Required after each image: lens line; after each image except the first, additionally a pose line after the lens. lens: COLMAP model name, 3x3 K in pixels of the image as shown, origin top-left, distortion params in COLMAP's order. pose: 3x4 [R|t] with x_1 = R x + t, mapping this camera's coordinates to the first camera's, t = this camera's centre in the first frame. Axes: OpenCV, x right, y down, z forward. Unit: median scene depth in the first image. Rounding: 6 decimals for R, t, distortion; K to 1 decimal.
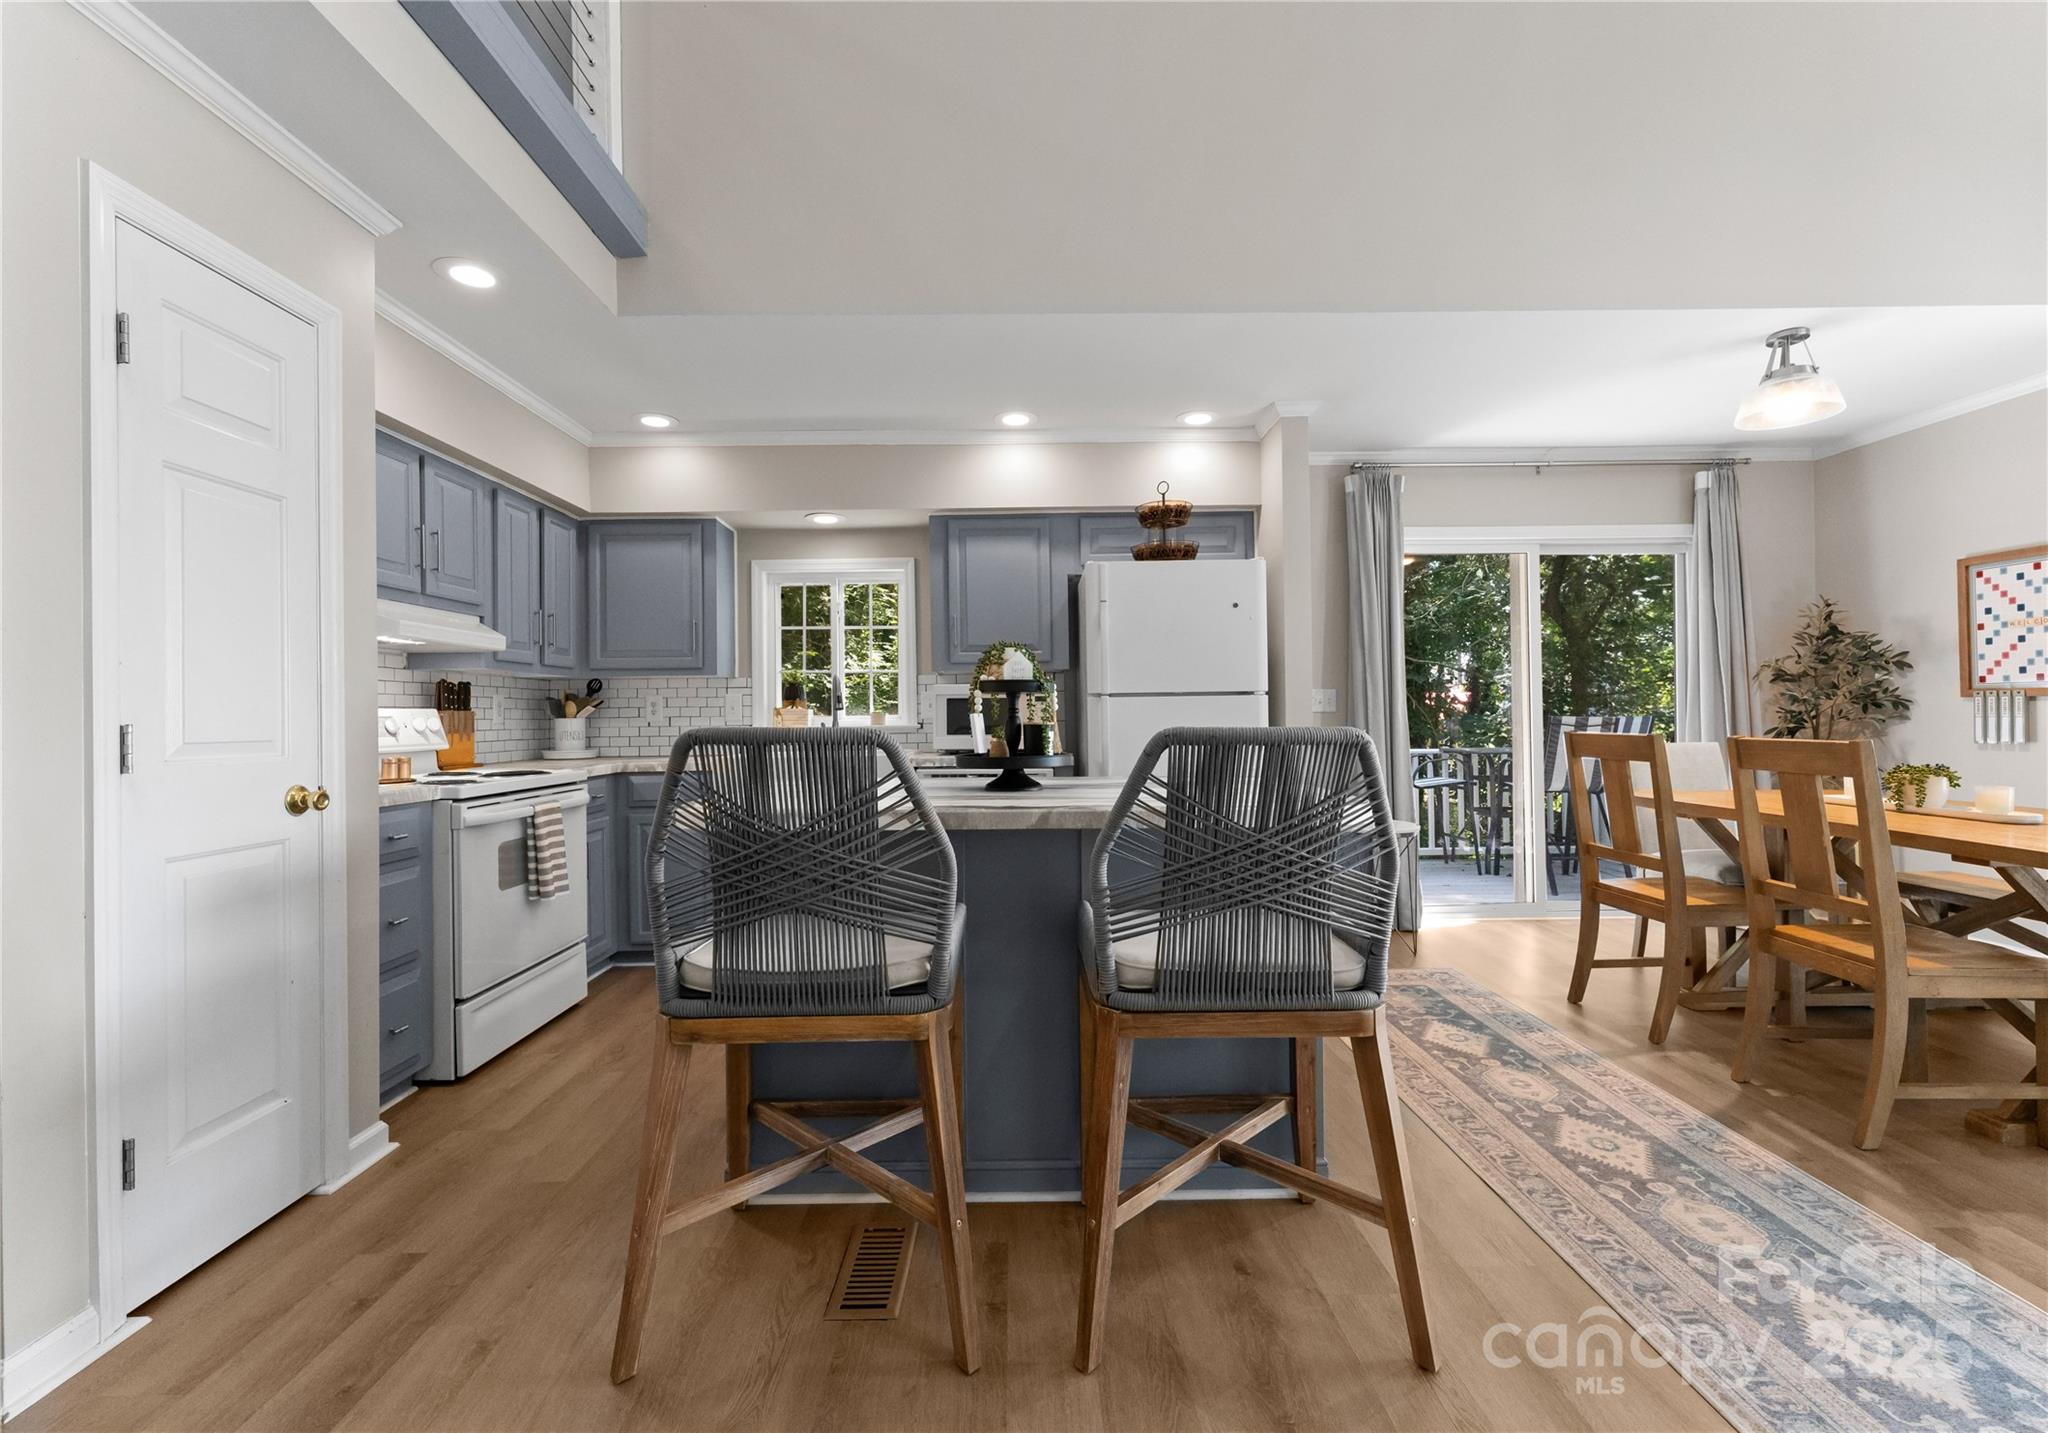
lens RADIAL K [[882.4, 0, 1037.6], [0, 882.4, 717.1], [0, 0, 1]] dist [-0.000118, 0.001091]
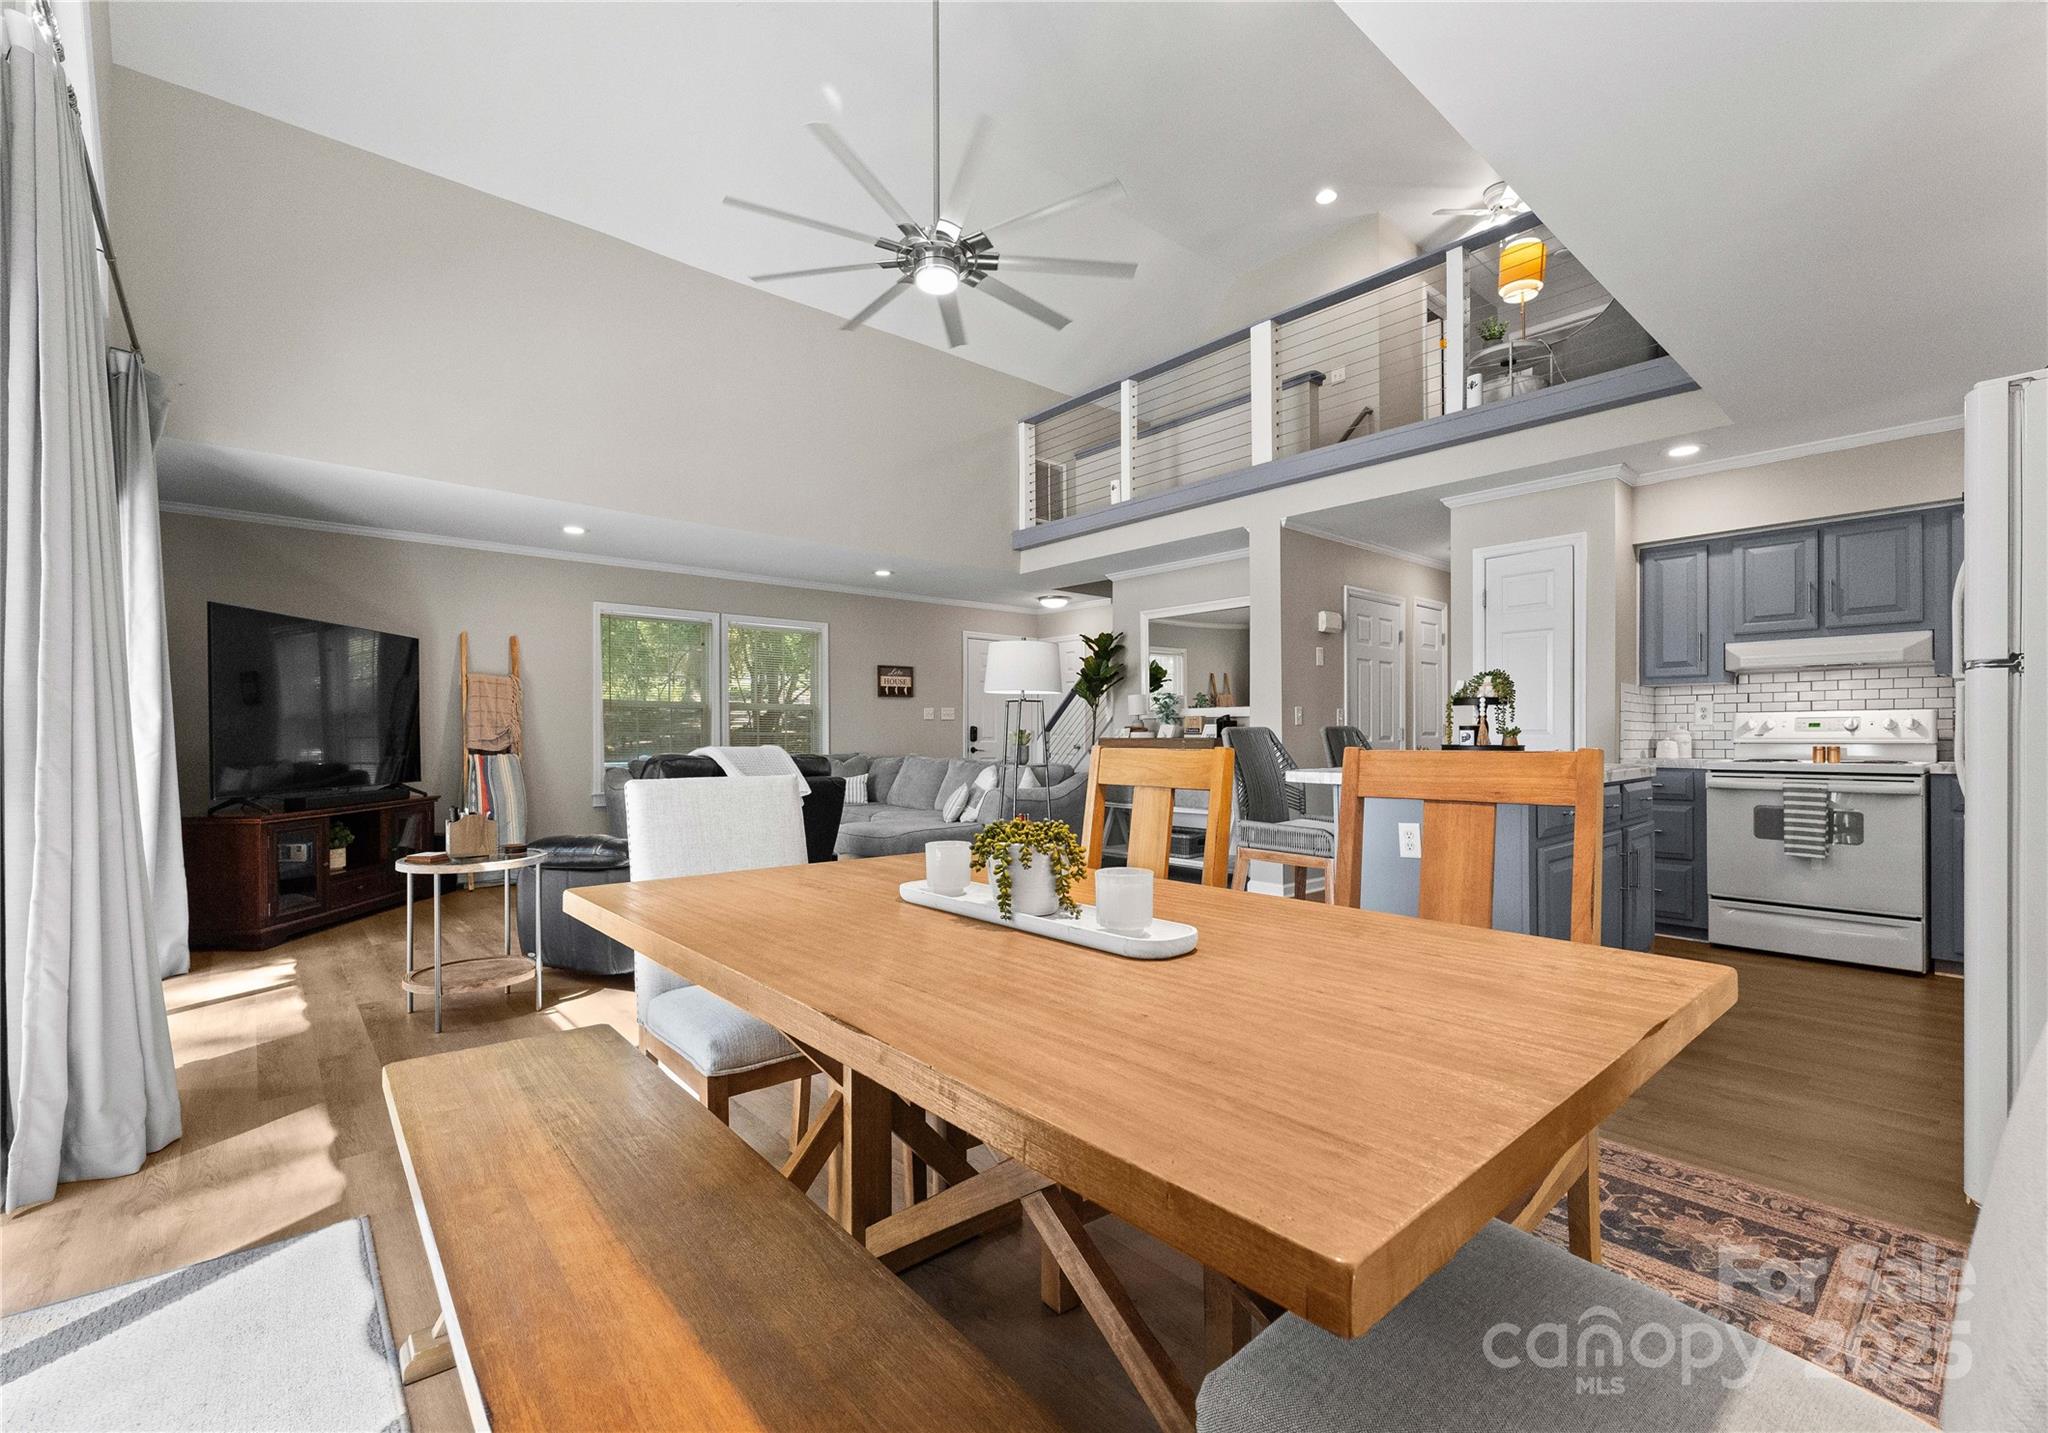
lens RADIAL K [[882.4, 0, 982.6], [0, 882.4, 735.7], [0, 0, 1]] dist [-0.000118, 0.001091]
pose [[-0.782429, 0.015787, -0.622540, 0.964713], [0.013290, 0.999874, 0.008652, 0.000049], [0.622598, -0.001504, -0.782540, 1.004511]]
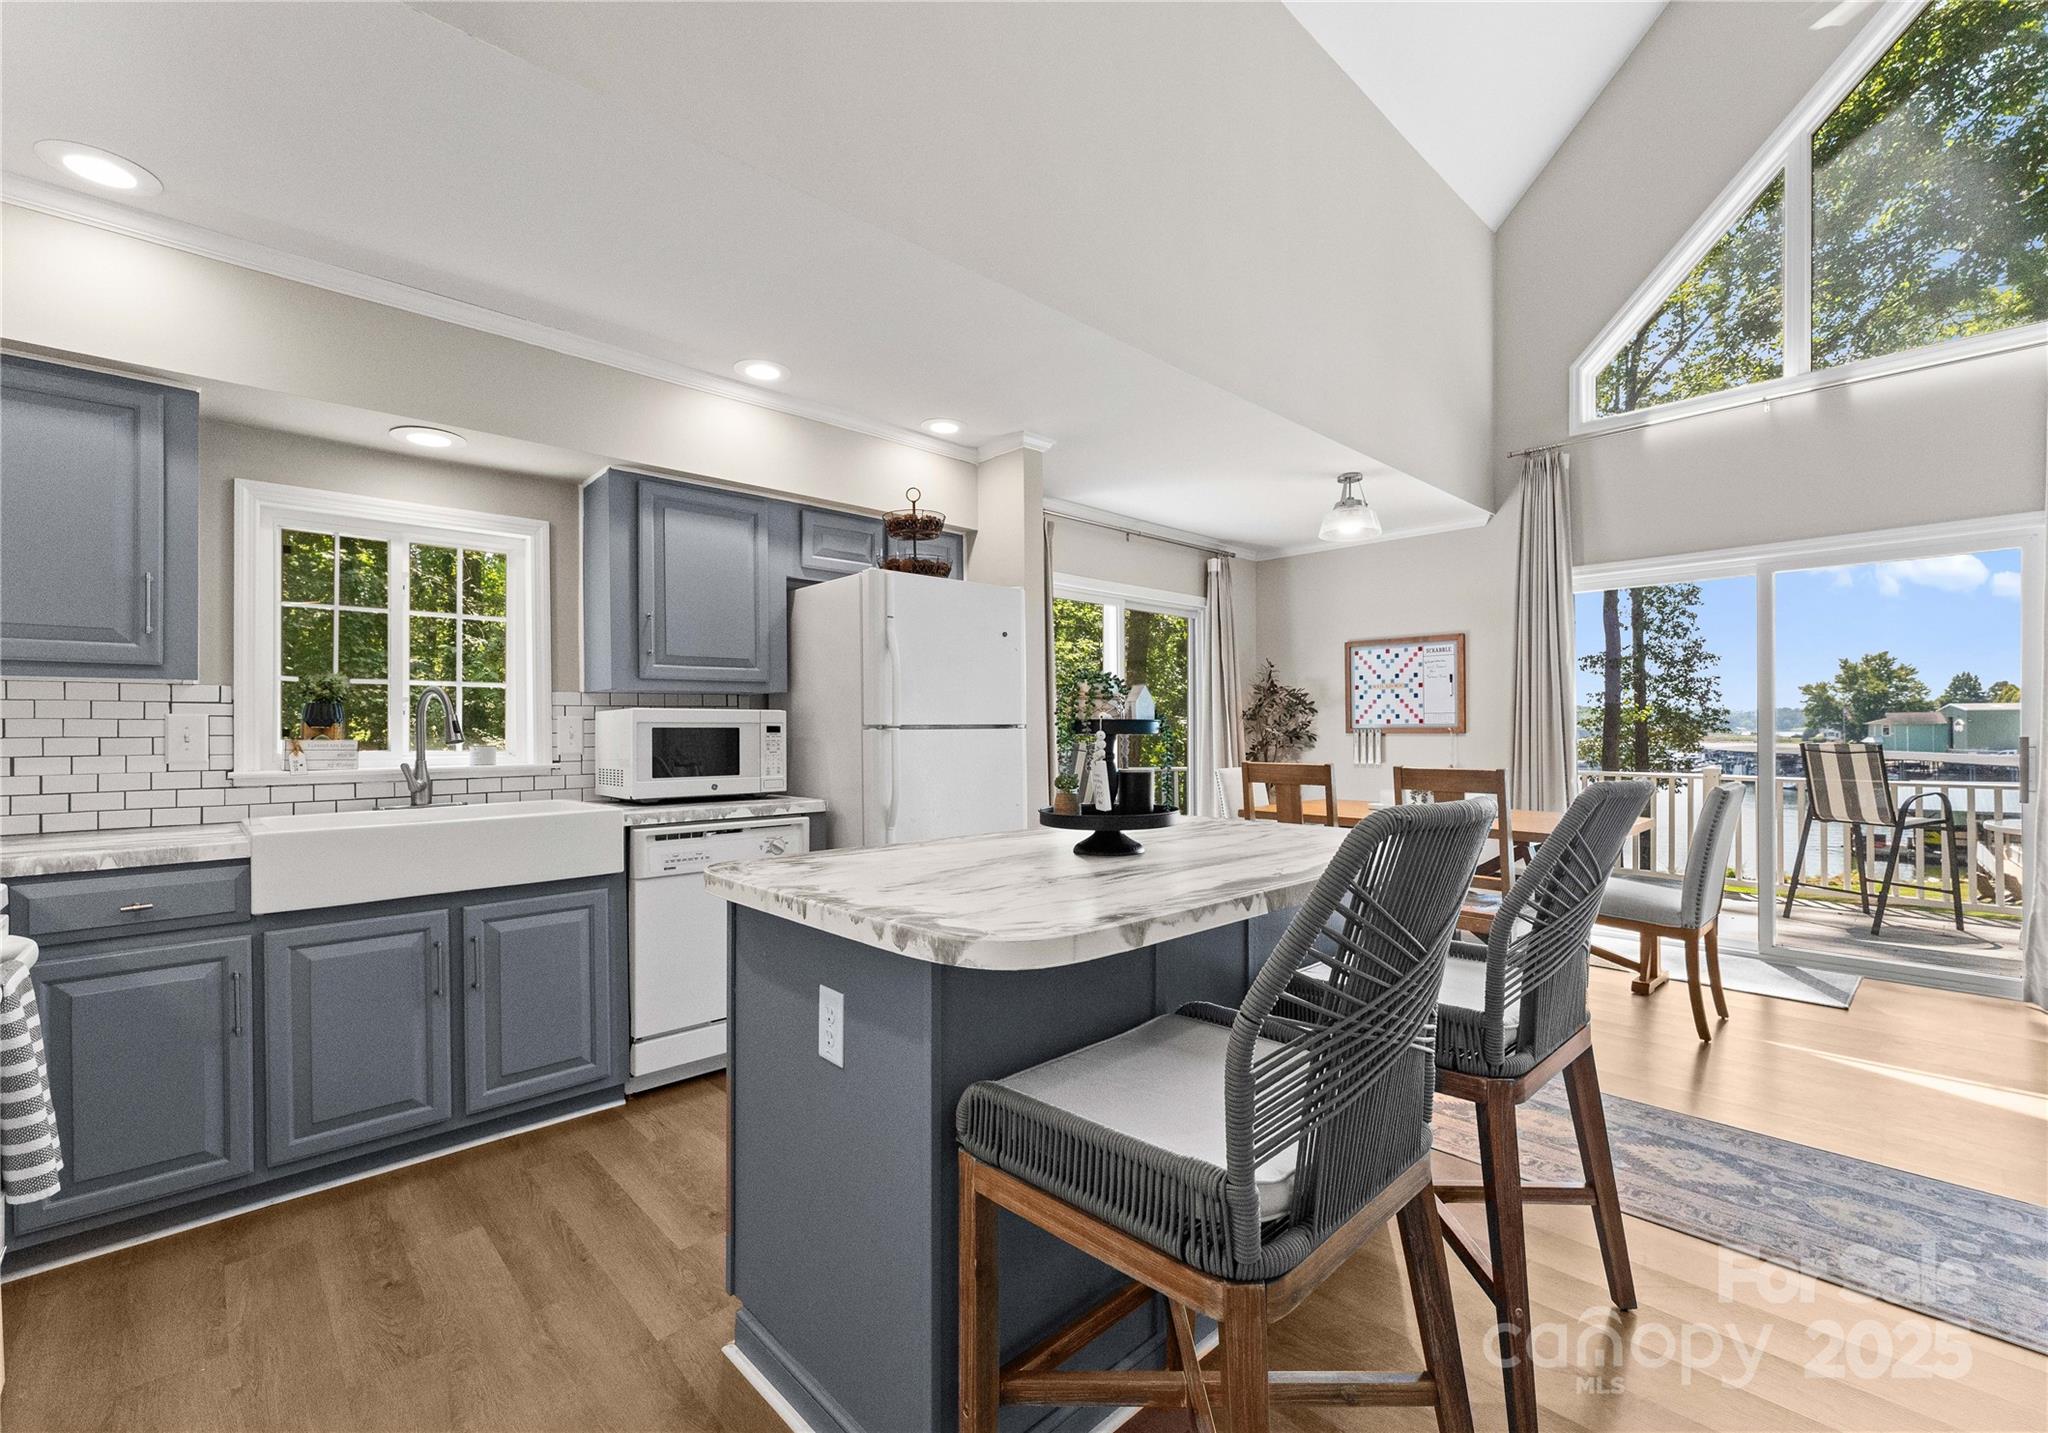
lens RADIAL K [[882.4, 0, 1020.5], [0, 882.4, 724.4], [0, 0, 1]] dist [-0.000118, 0.001091]
pose [[0.730611, 0.011234, 0.682702, -0.400164], [-0.005610, 0.999930, -0.010452, -0.019331], [-0.682771, 0.003806, 0.730623, 0.284122]]
